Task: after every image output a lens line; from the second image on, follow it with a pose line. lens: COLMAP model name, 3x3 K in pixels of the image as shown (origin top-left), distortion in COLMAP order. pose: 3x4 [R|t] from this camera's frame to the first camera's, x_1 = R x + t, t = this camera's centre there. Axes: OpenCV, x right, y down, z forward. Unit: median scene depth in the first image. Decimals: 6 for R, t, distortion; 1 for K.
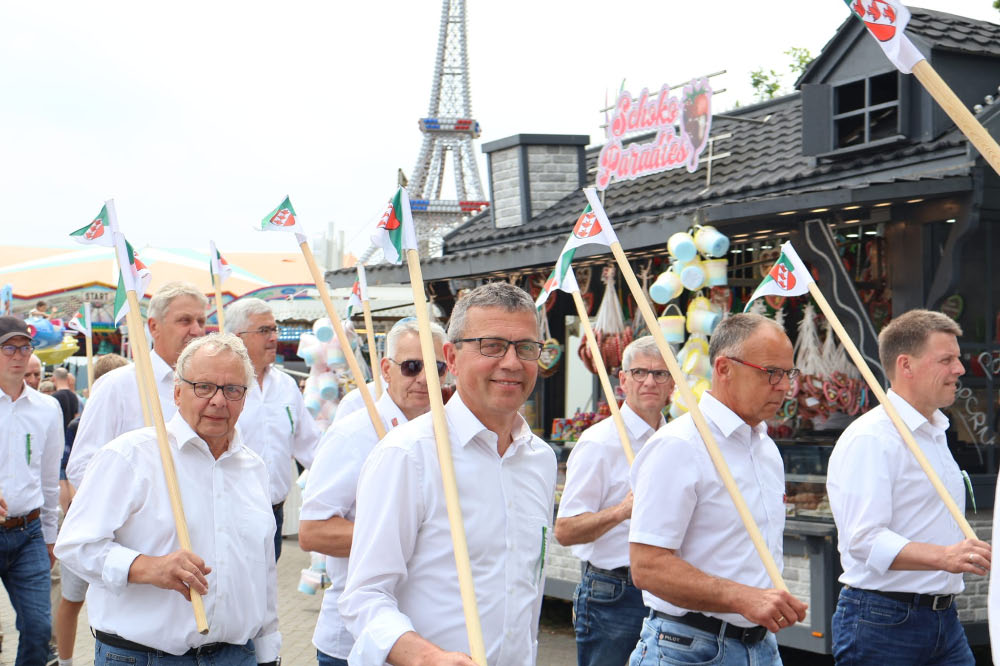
lens RADIAL K [[1583.1, 0, 497.0], [0, 1583.1, 338.0], [0, 0, 1]] dist [-0.003384, 0.000000]
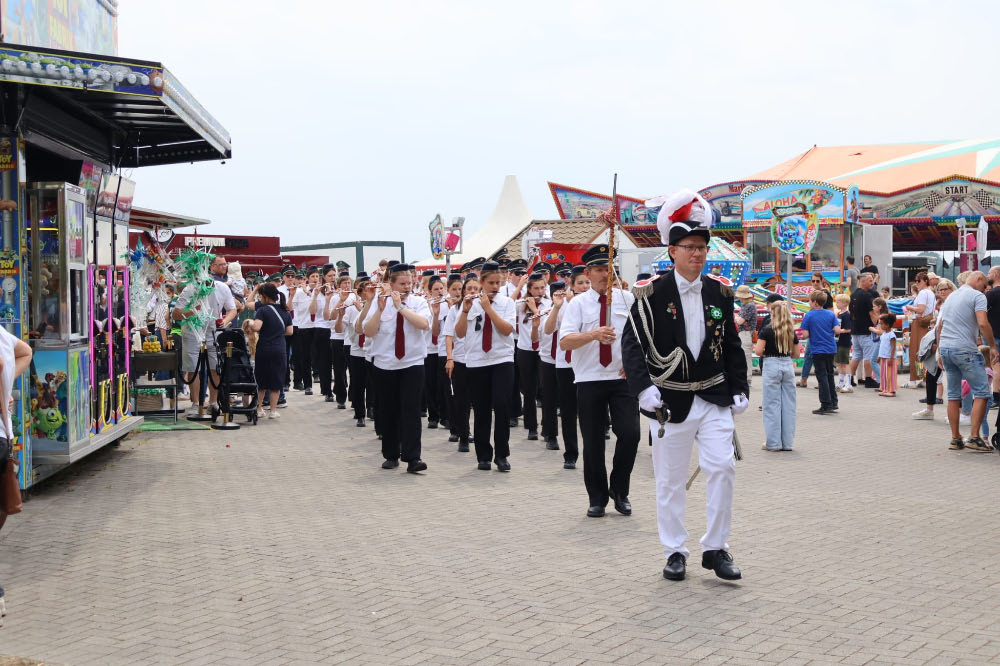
lens RADIAL K [[1583.1, 0, 505.0], [0, 1583.1, 335.8], [0, 0, 1]] dist [-0.003384, 0.000000]
pose [[0.849633, -0.006697, -0.527333, 0.117011], [0.041217, 0.997704, 0.053737, 0.000678], [0.525762, -0.067392, 0.847958, -0.028410]]
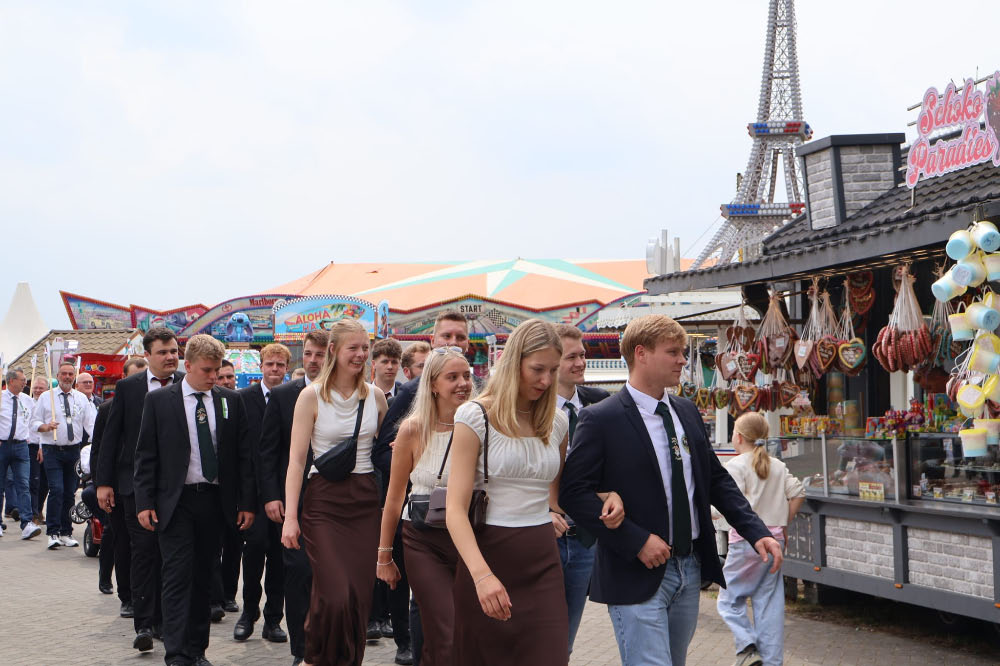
lens RADIAL K [[1583.1, 0, 497.7], [0, 1583.1, 336.0], [0, 0, 1]] dist [-0.003384, 0.000000]
pose [[0.970941, -0.027980, -0.237679, 0.040923], [0.026895, 0.999608, -0.007806, 0.000744], [0.237804, 0.001187, 0.971312, -0.027857]]
